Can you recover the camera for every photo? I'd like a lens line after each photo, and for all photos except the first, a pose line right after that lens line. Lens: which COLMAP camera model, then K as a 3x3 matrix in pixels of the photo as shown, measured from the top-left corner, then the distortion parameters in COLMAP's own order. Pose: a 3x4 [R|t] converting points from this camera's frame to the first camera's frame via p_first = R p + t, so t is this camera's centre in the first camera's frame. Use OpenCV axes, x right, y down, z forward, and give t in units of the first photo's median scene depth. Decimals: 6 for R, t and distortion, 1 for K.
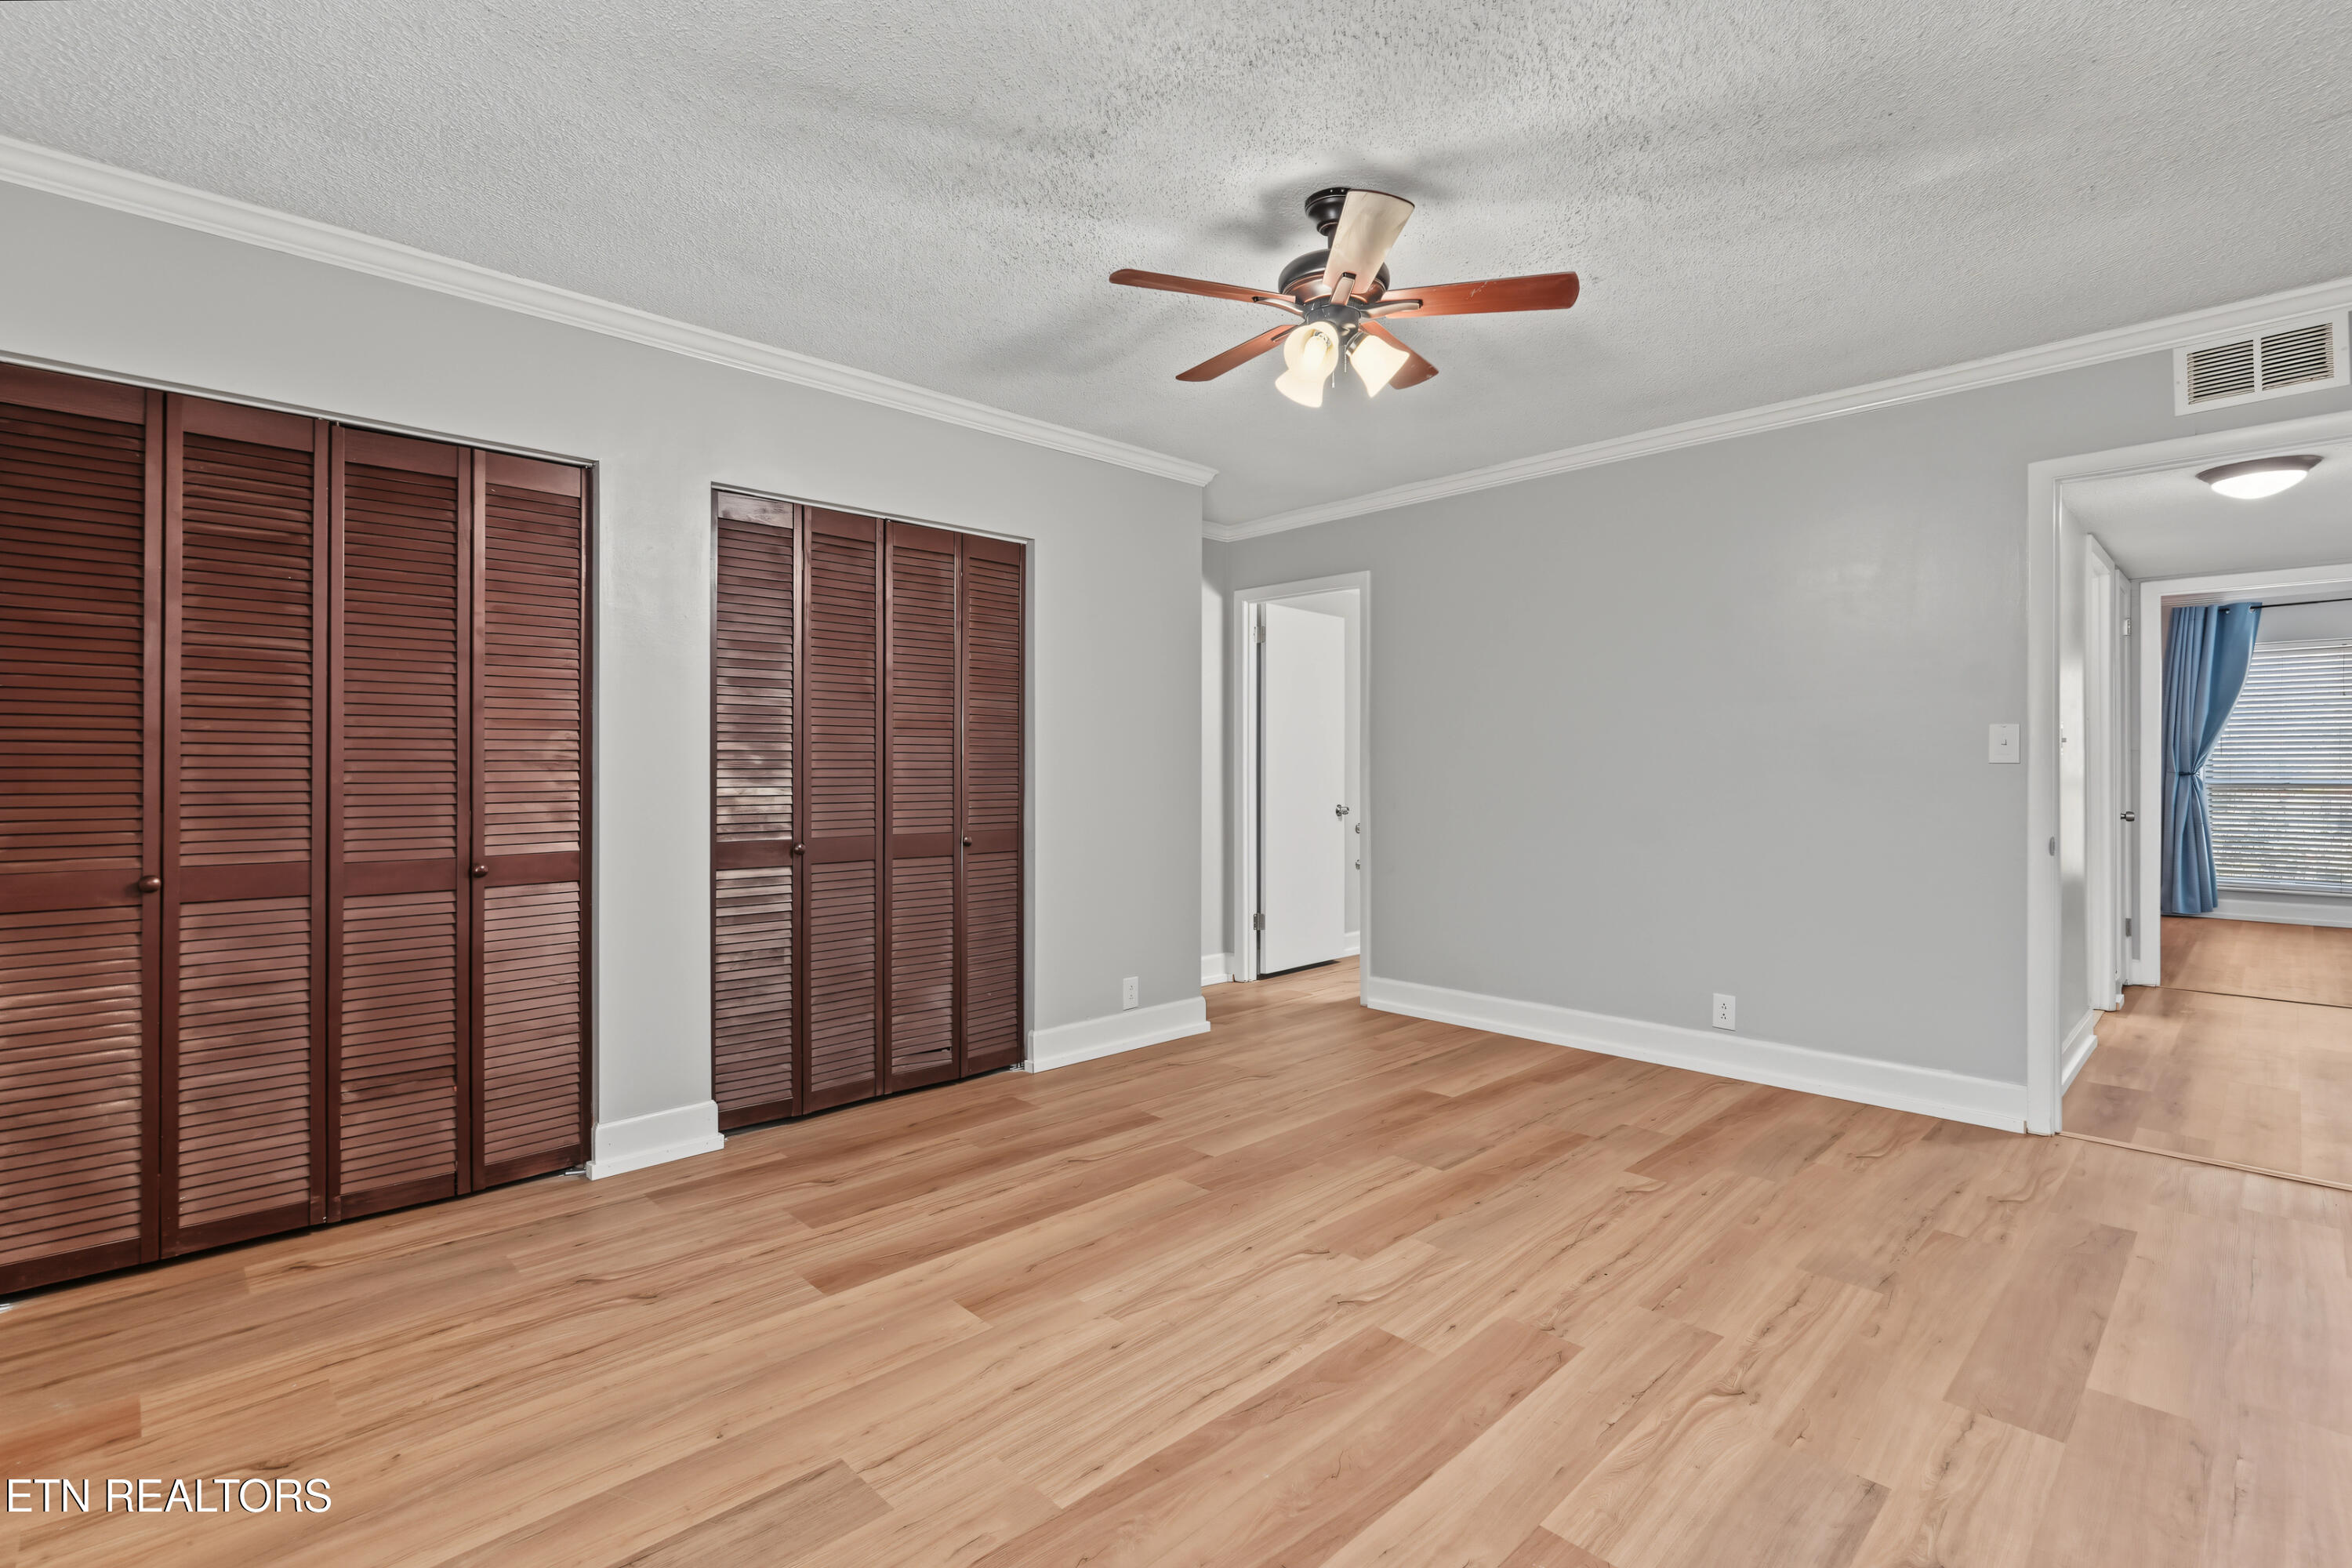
lens RADIAL K [[1080.3, 0, 1173.9], [0, 1080.3, 769.5], [0, 0, 1]] dist [-0.005340, -0.000316]
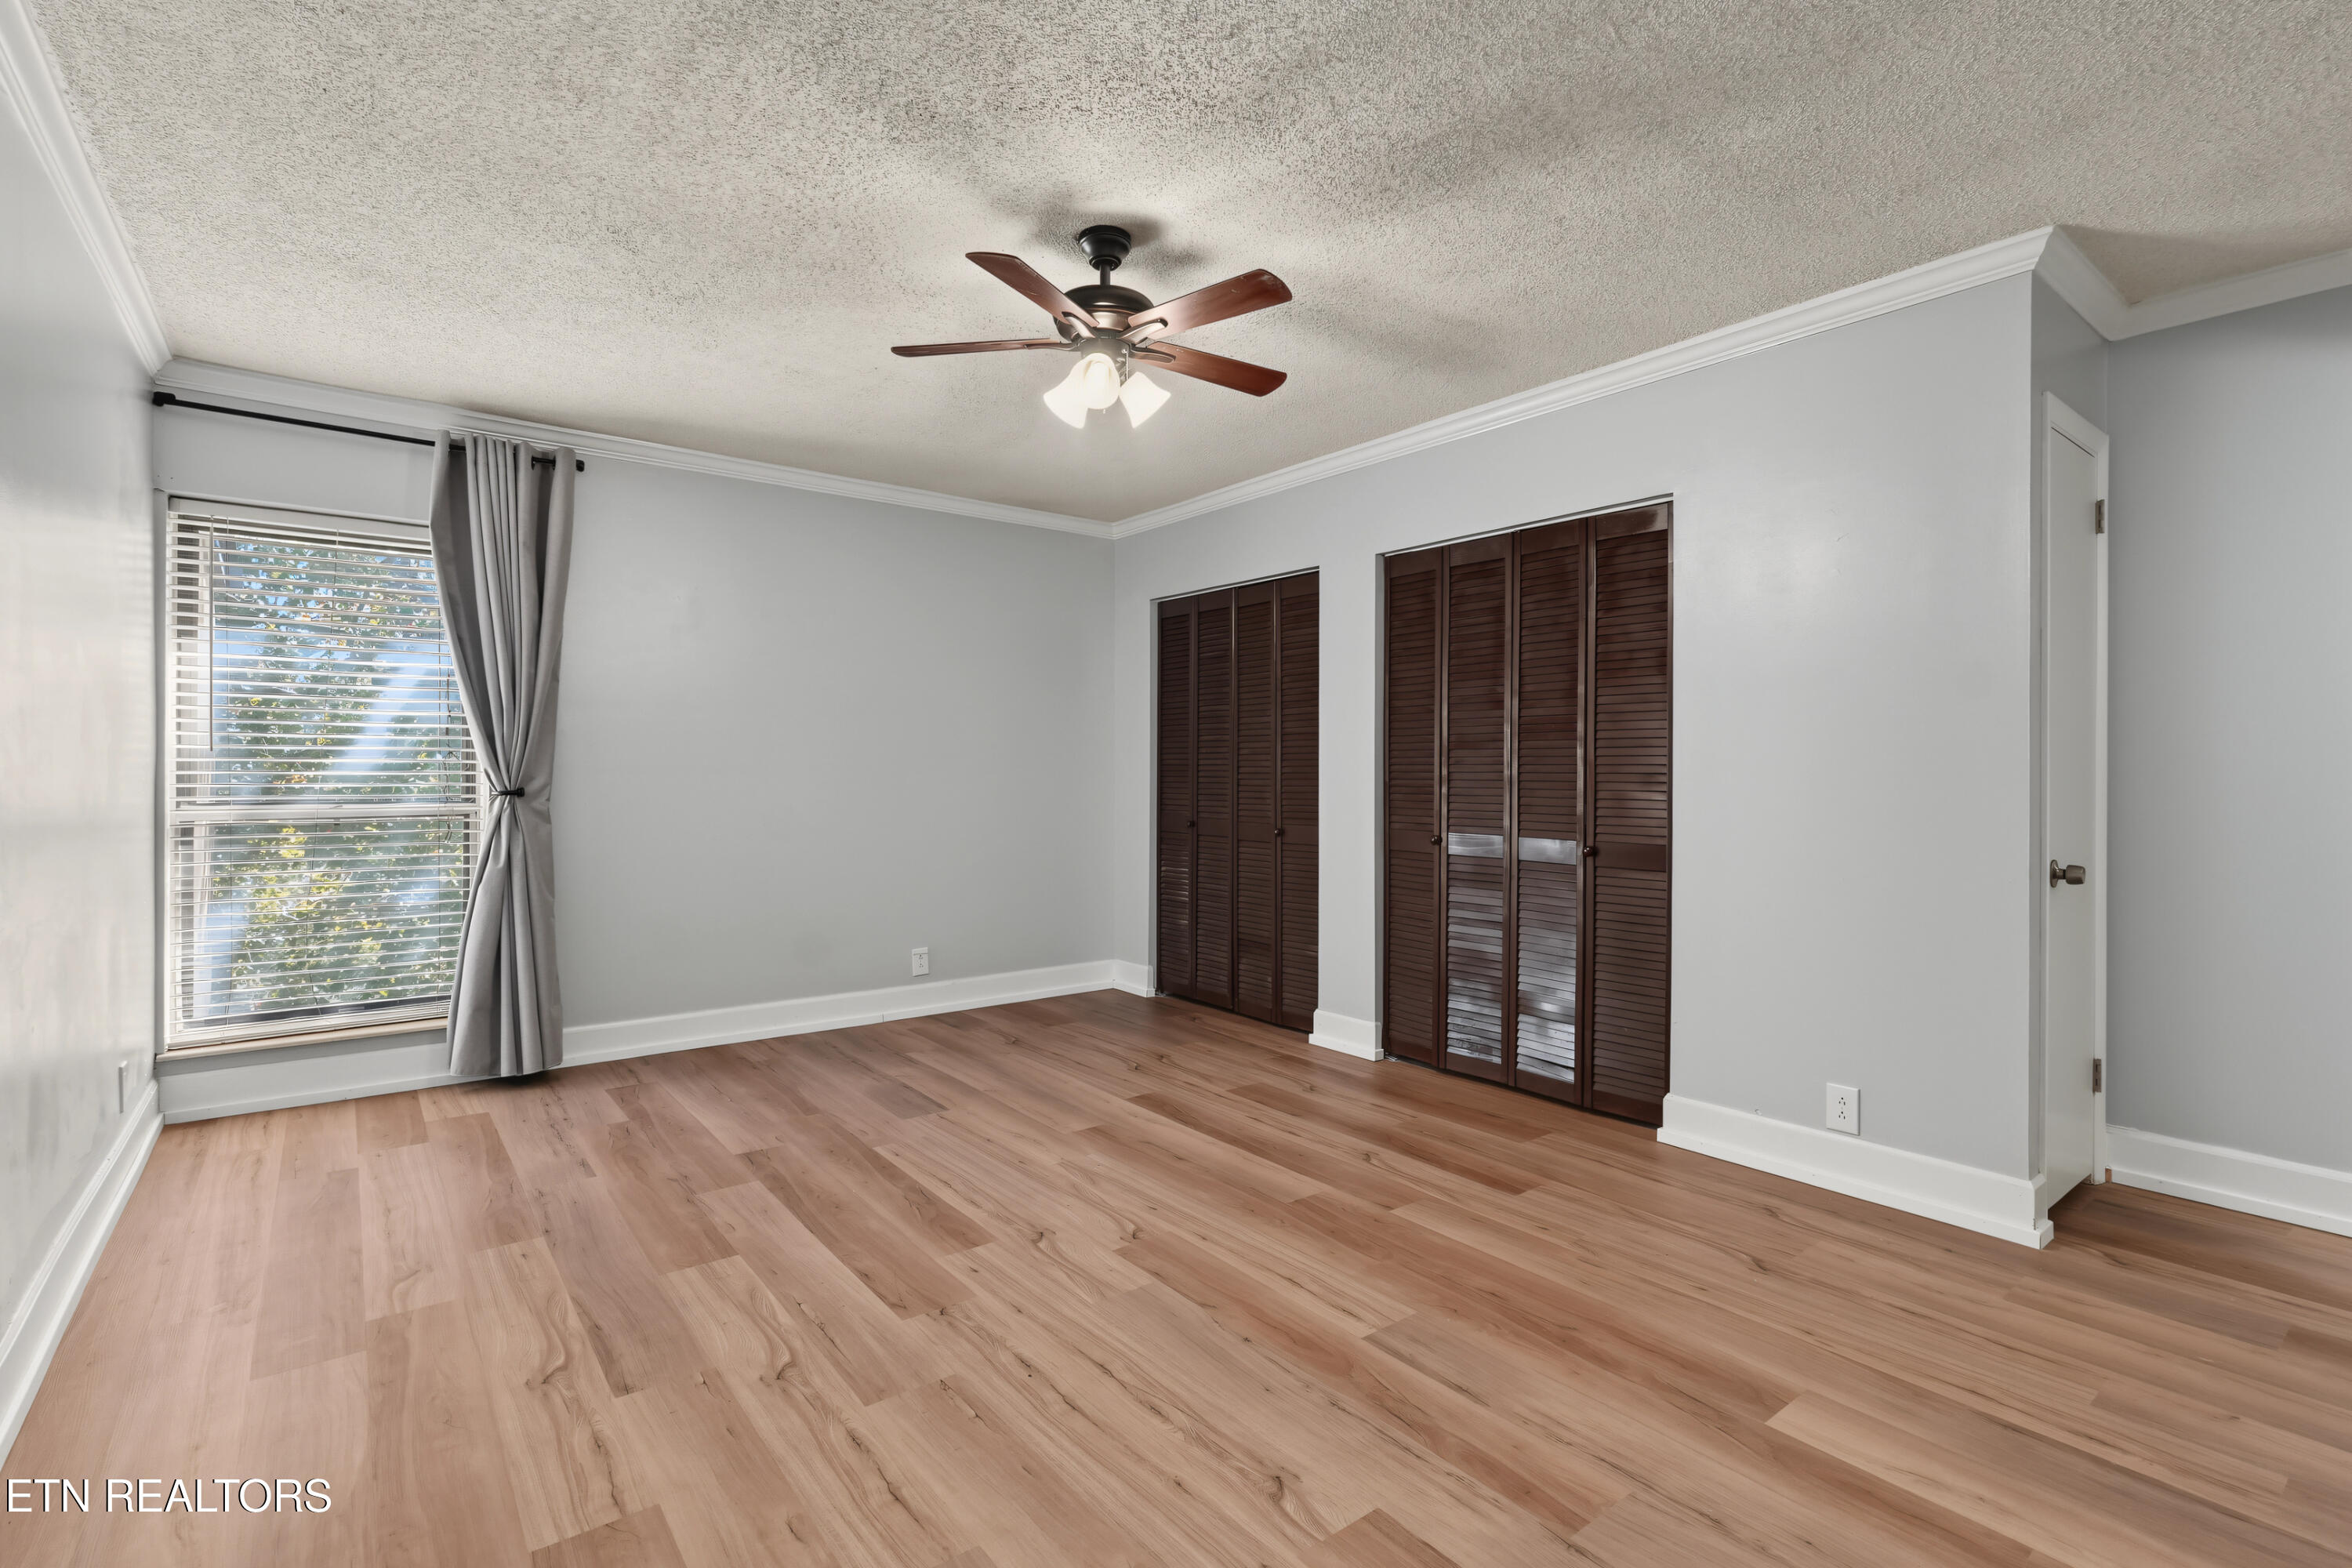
lens RADIAL K [[1080.3, 0, 1173.9], [0, 1080.3, 769.5], [0, 0, 1]] dist [-0.005340, -0.000316]
pose [[-0.111141, -0.002273, -0.993802, 1.188093], [-0.004718, 0.999987, -0.001760, -0.000392], [0.993793, 0.004493, -0.111151, 1.170561]]
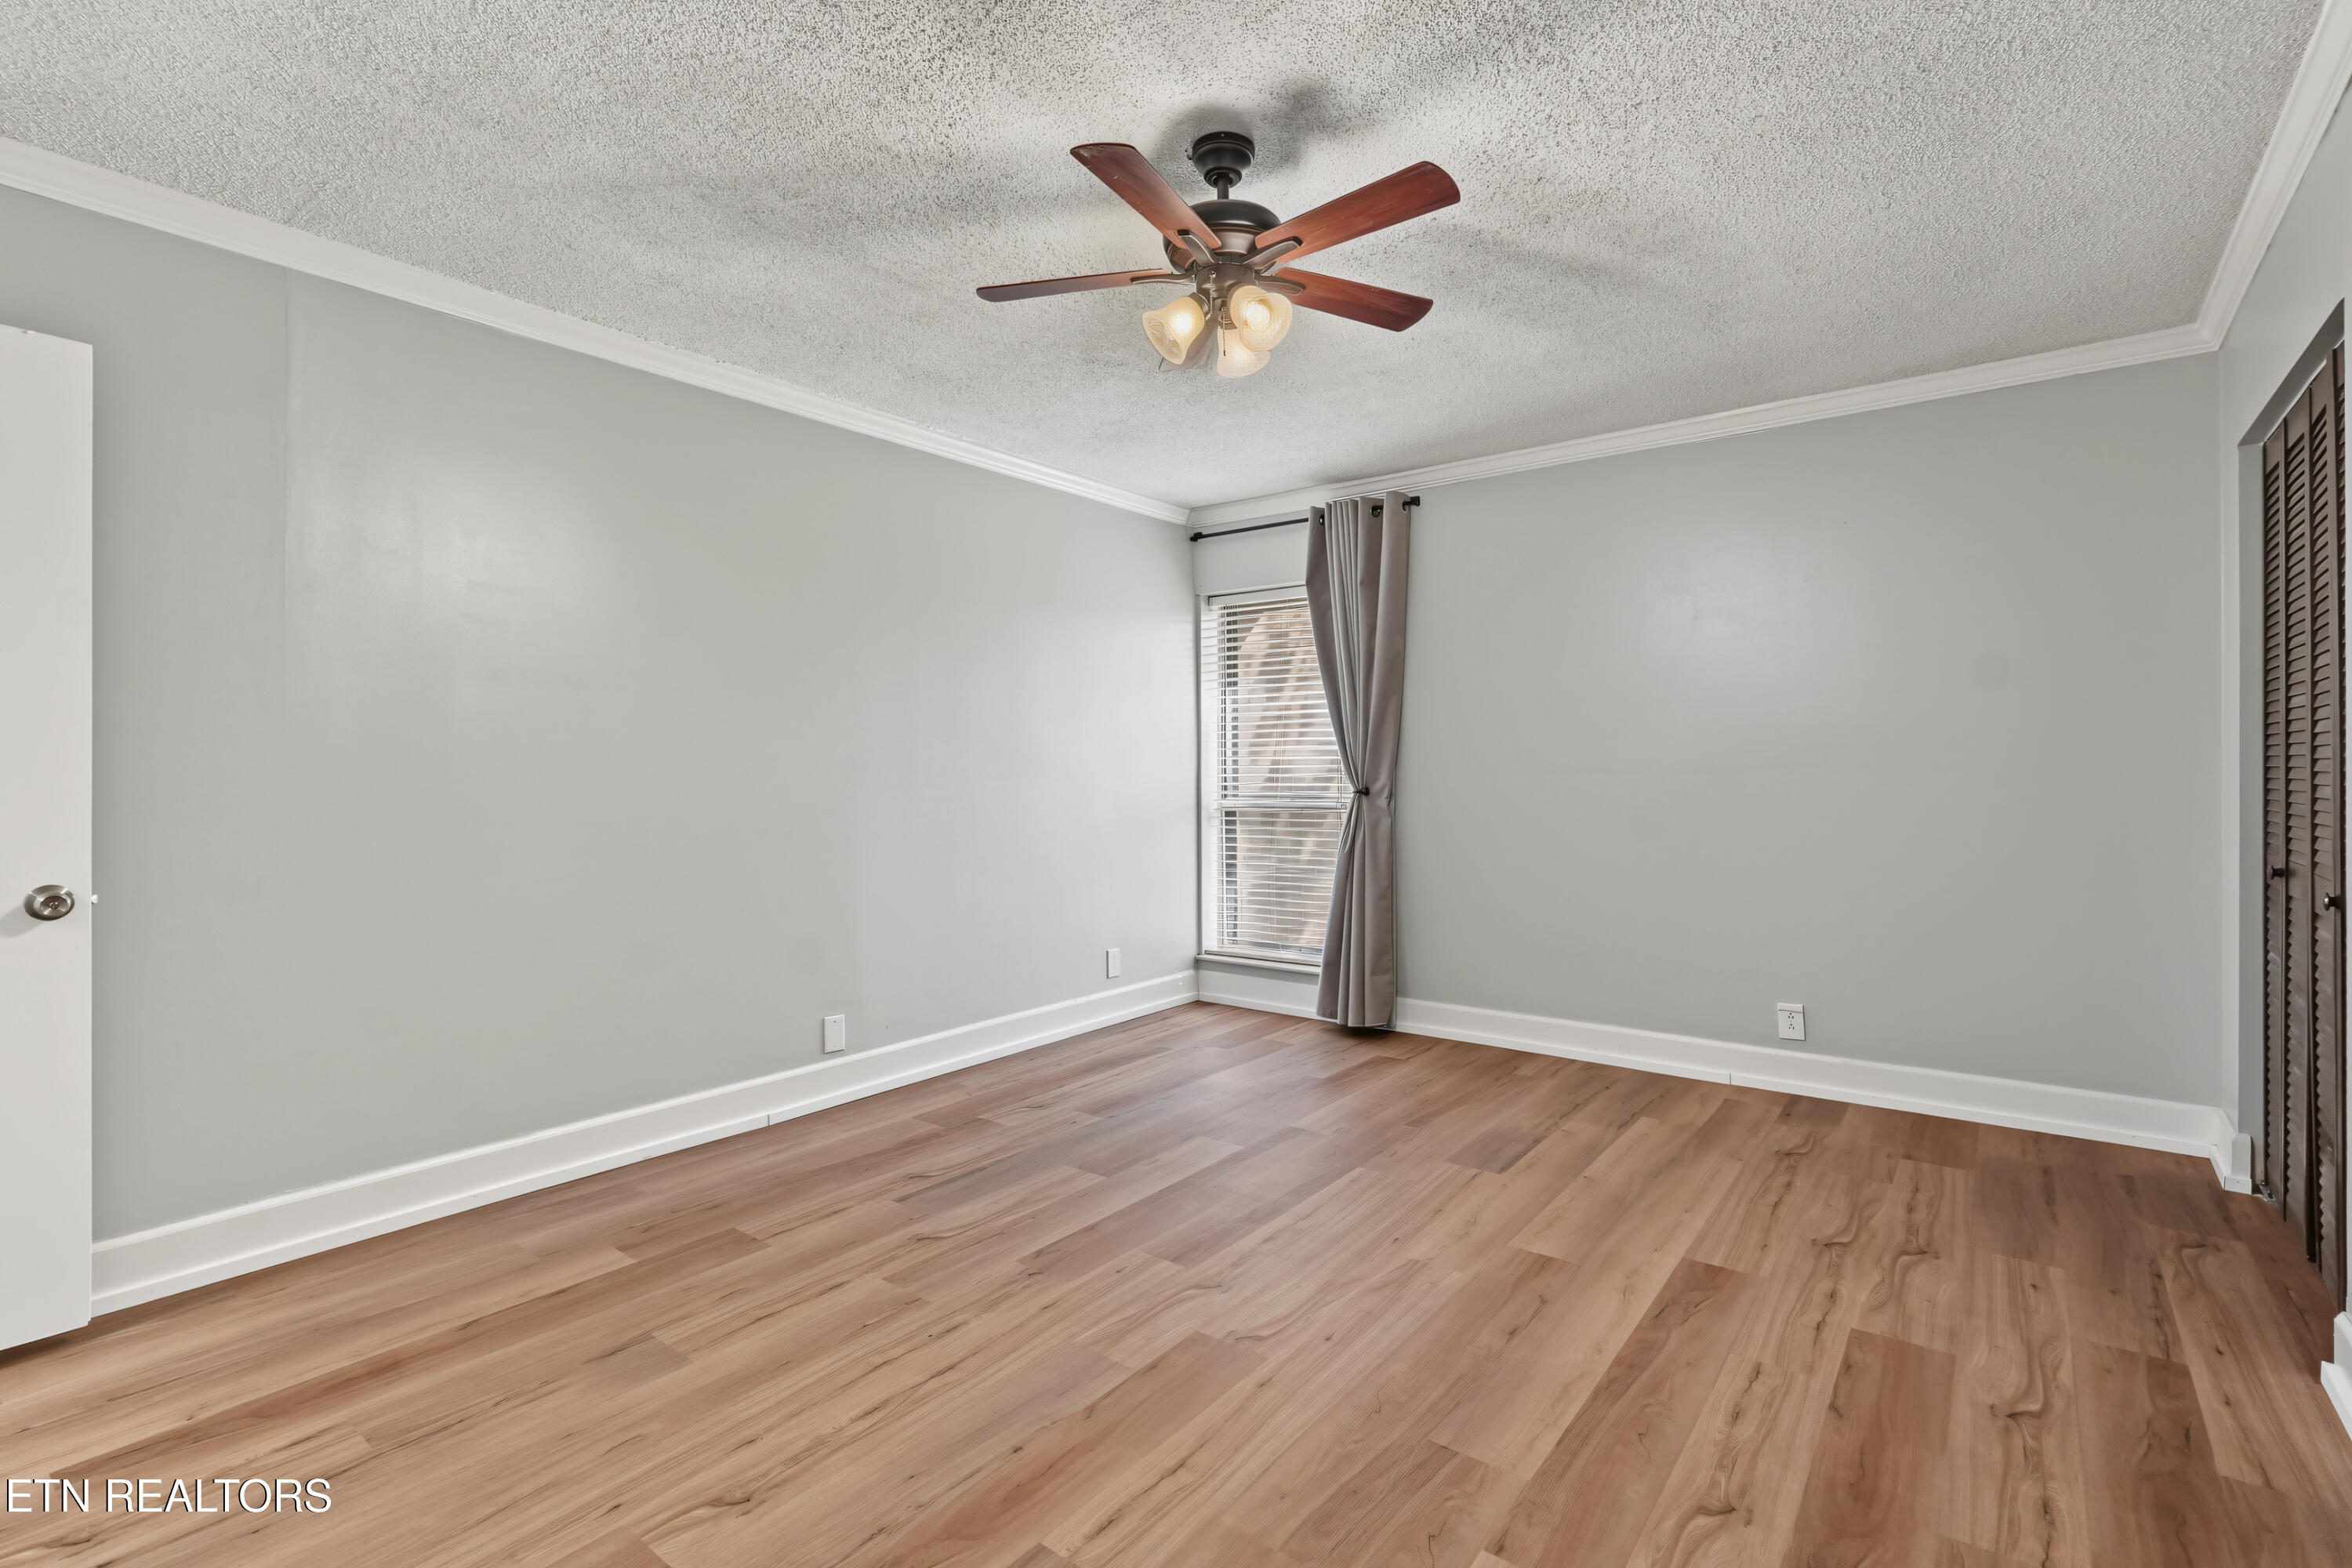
lens RADIAL K [[1080.3, 0, 1173.9], [0, 1080.3, 769.5], [0, 0, 1]] dist [-0.005340, -0.000316]
pose [[-0.990185, 0.004368, -0.139695, 0.314829], [0.004344, 0.999990, 0.000475, -0.004959], [0.139696, -0.000137, -0.990194, 1.872359]]
